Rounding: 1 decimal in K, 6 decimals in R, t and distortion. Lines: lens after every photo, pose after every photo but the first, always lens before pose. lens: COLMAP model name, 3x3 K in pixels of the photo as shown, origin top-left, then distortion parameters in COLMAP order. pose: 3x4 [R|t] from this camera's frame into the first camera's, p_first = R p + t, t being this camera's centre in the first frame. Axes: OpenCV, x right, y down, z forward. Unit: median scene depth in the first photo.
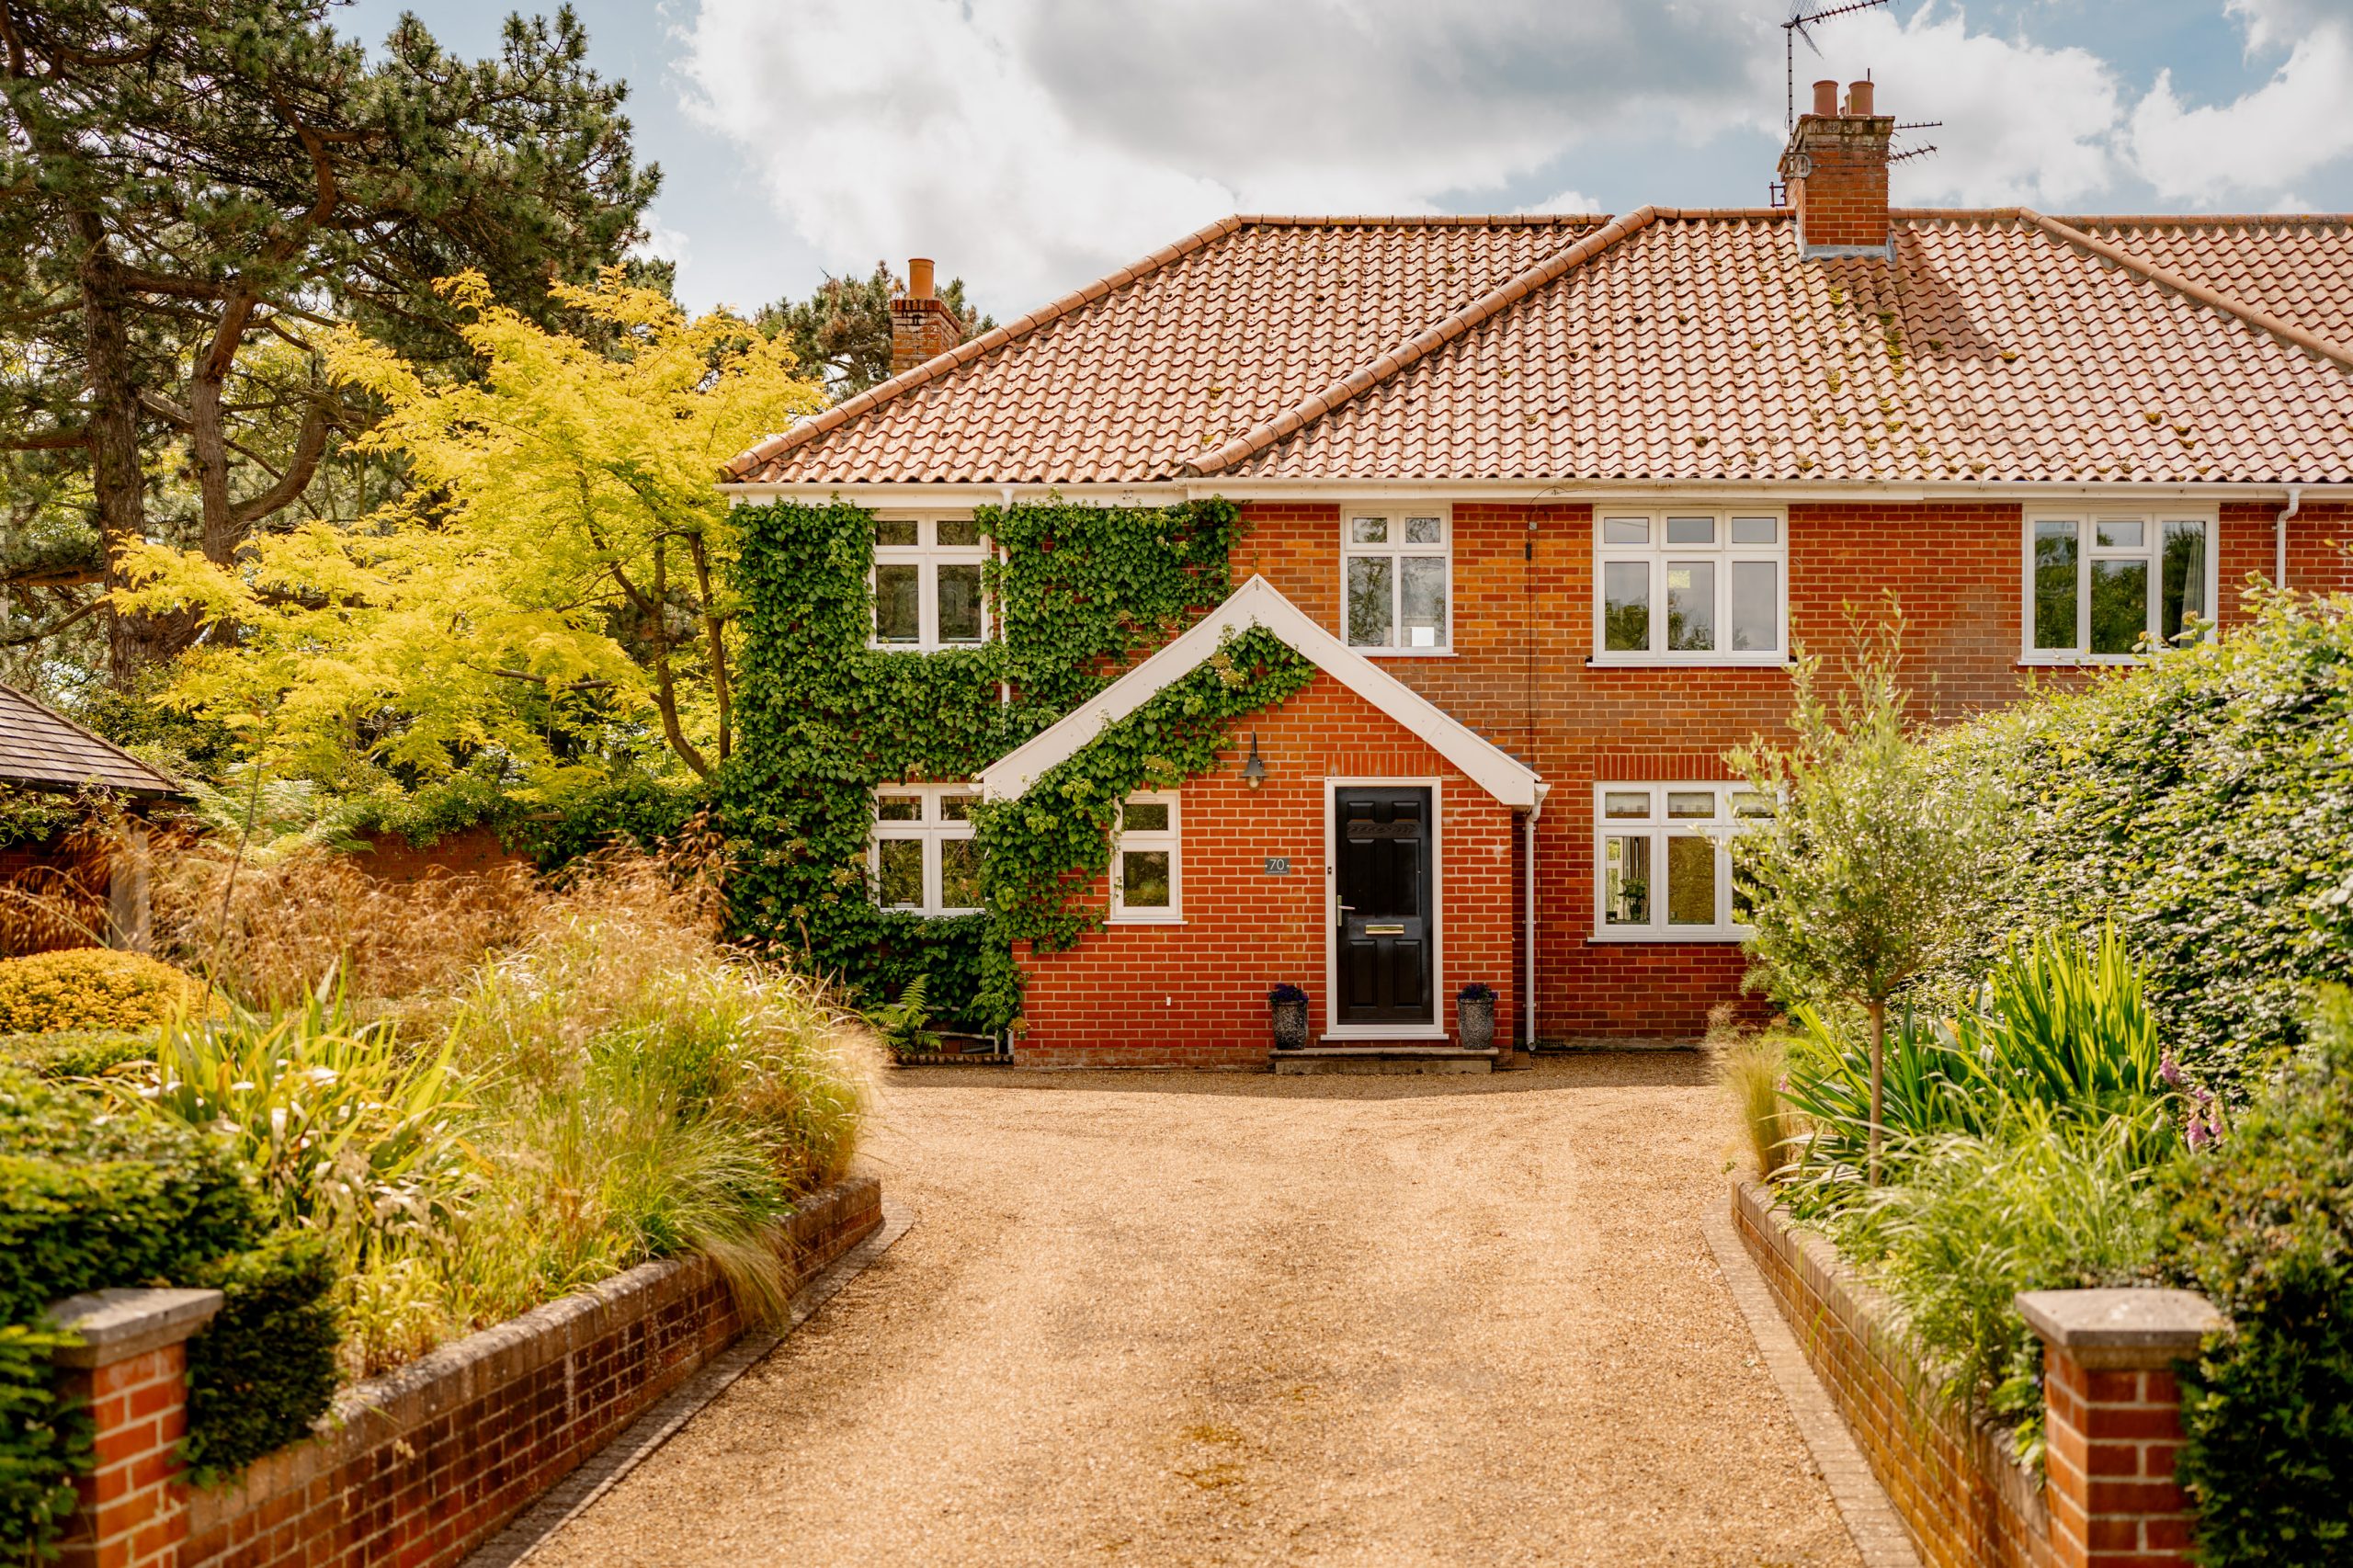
lens RADIAL K [[1553.5, 0, 1176.6], [0, 1553.5, 807.2], [0, 0, 1]] dist [-0.012761, 0.016447]
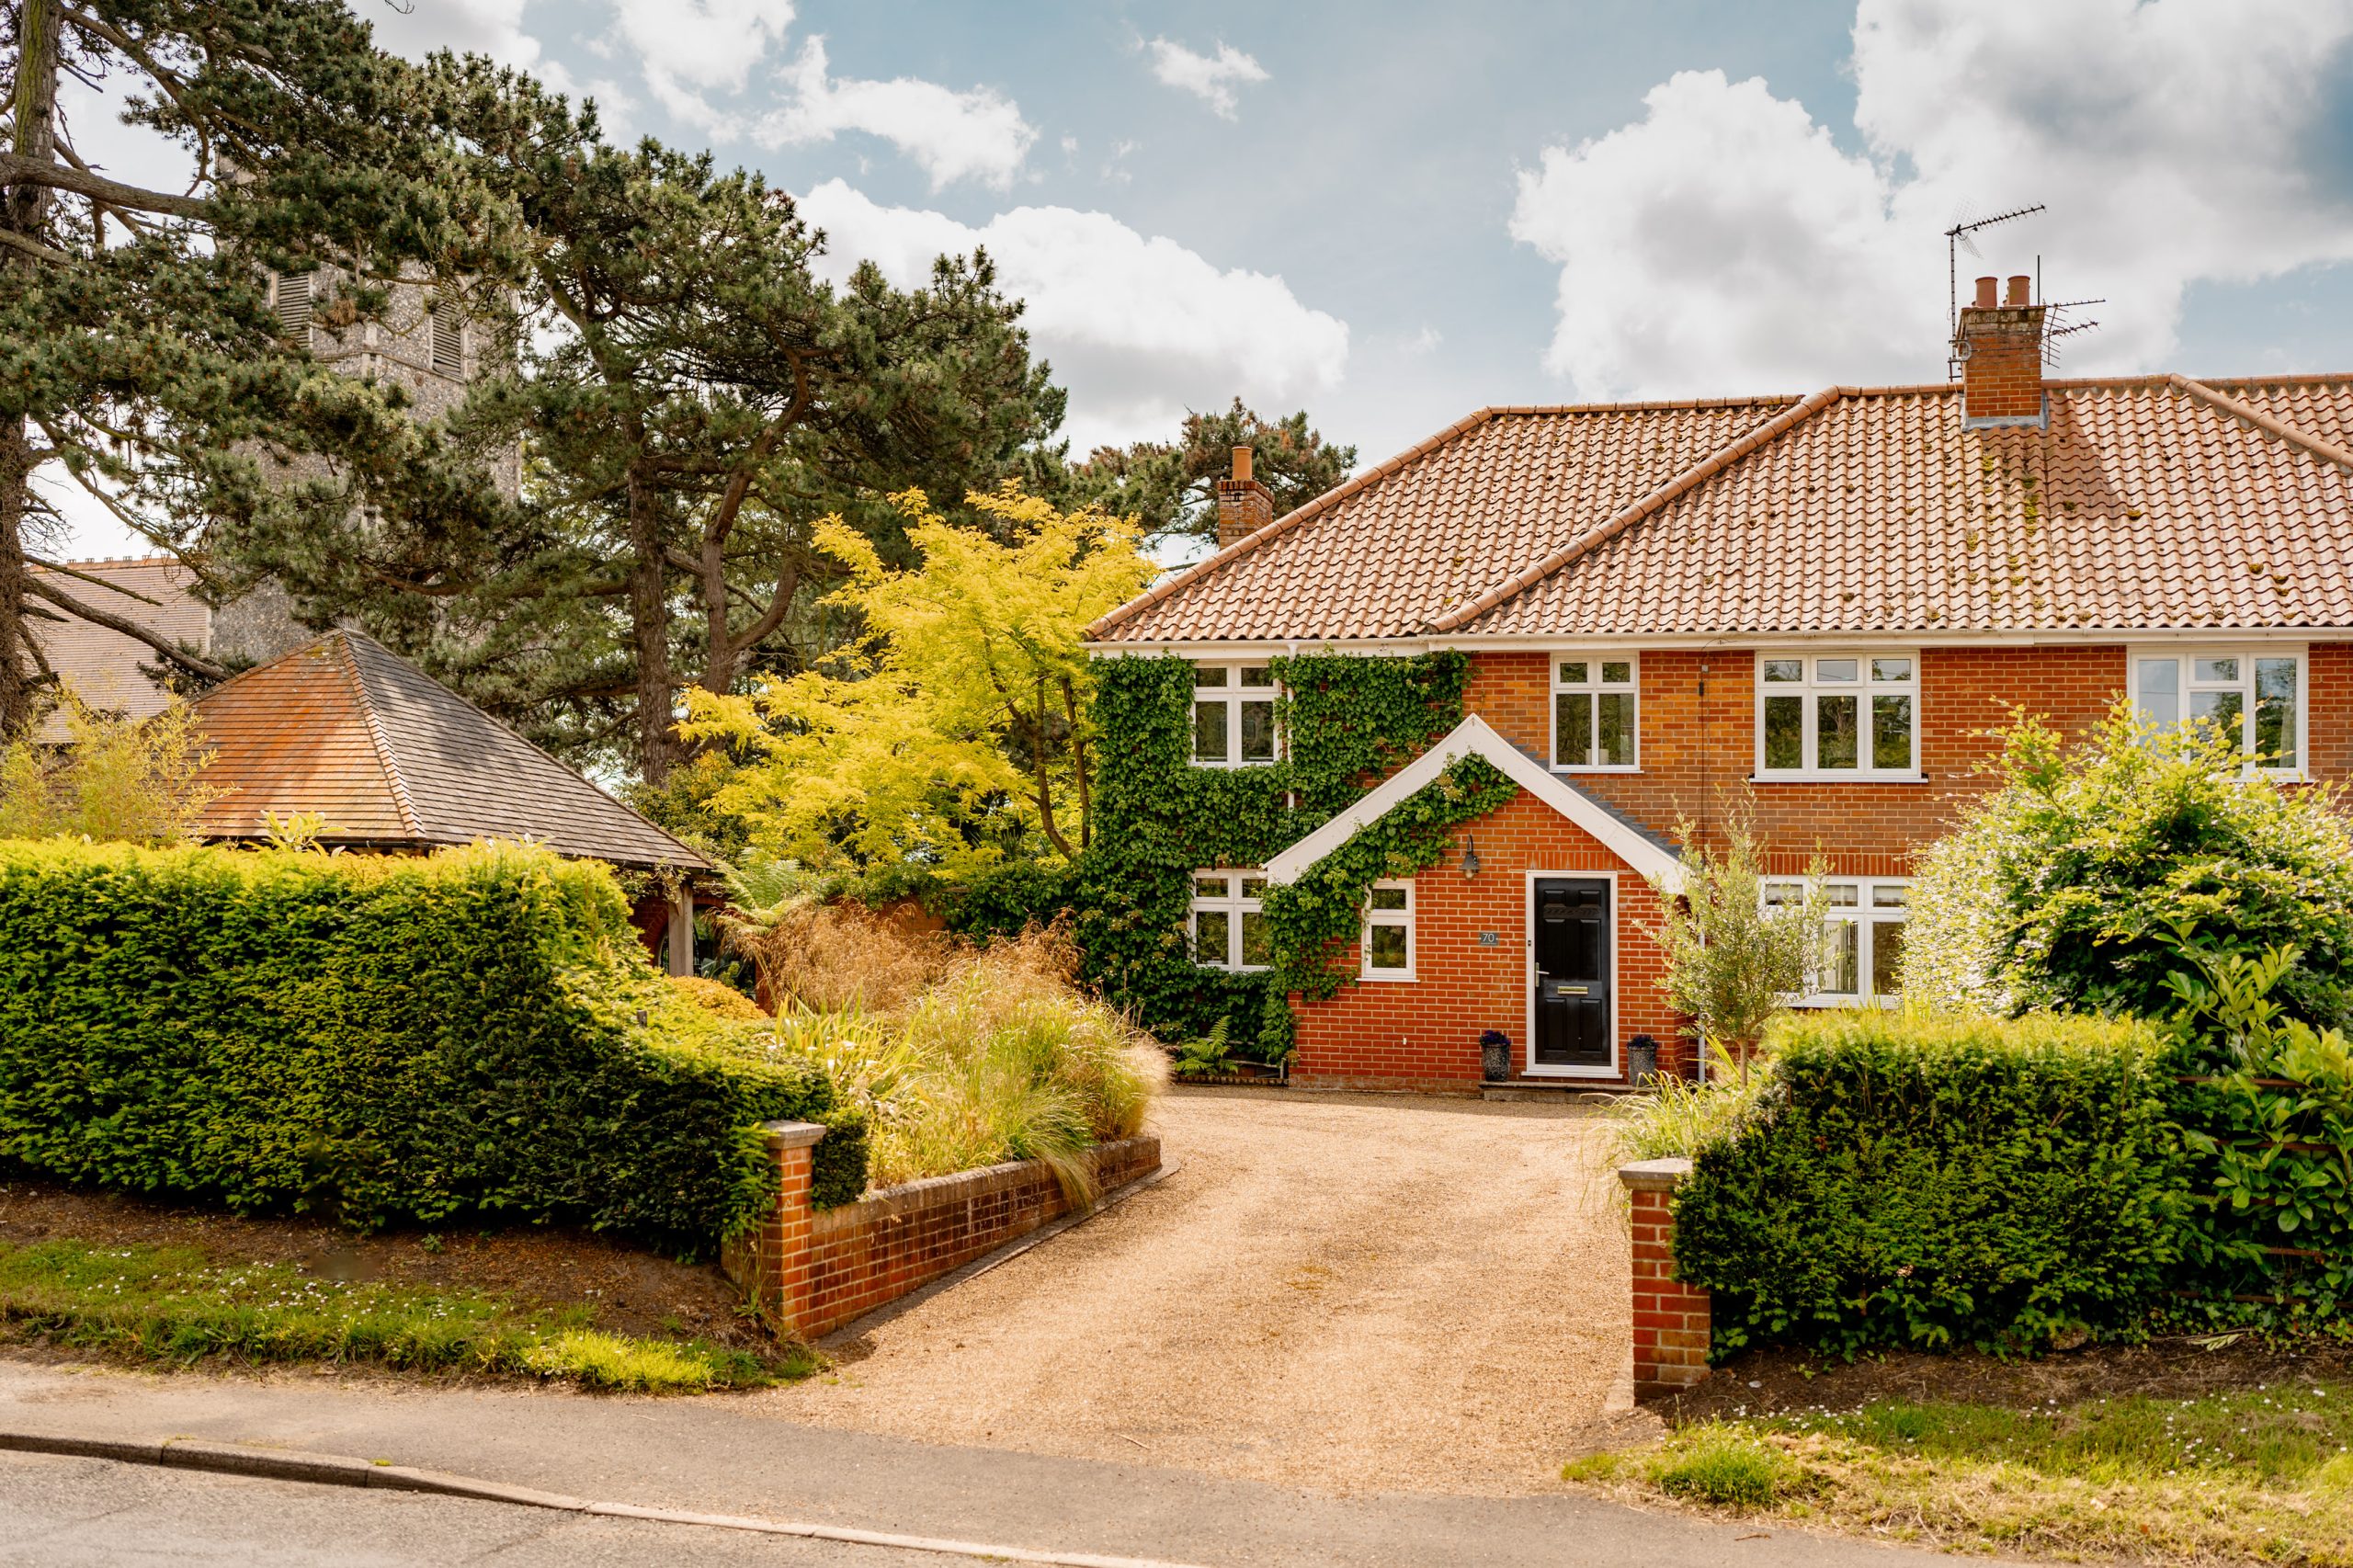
lens RADIAL K [[1573.0, 0, 1166.9], [0, 1573.0, 807.9], [0, 0, 1]] dist [-0.017924, 0.032728]
pose [[0.968606, -0.000064, -0.248601, 0.115773], [-0.009043, 0.999329, -0.035489, -0.019454], [0.248436, 0.036623, 0.967956, -0.296276]]
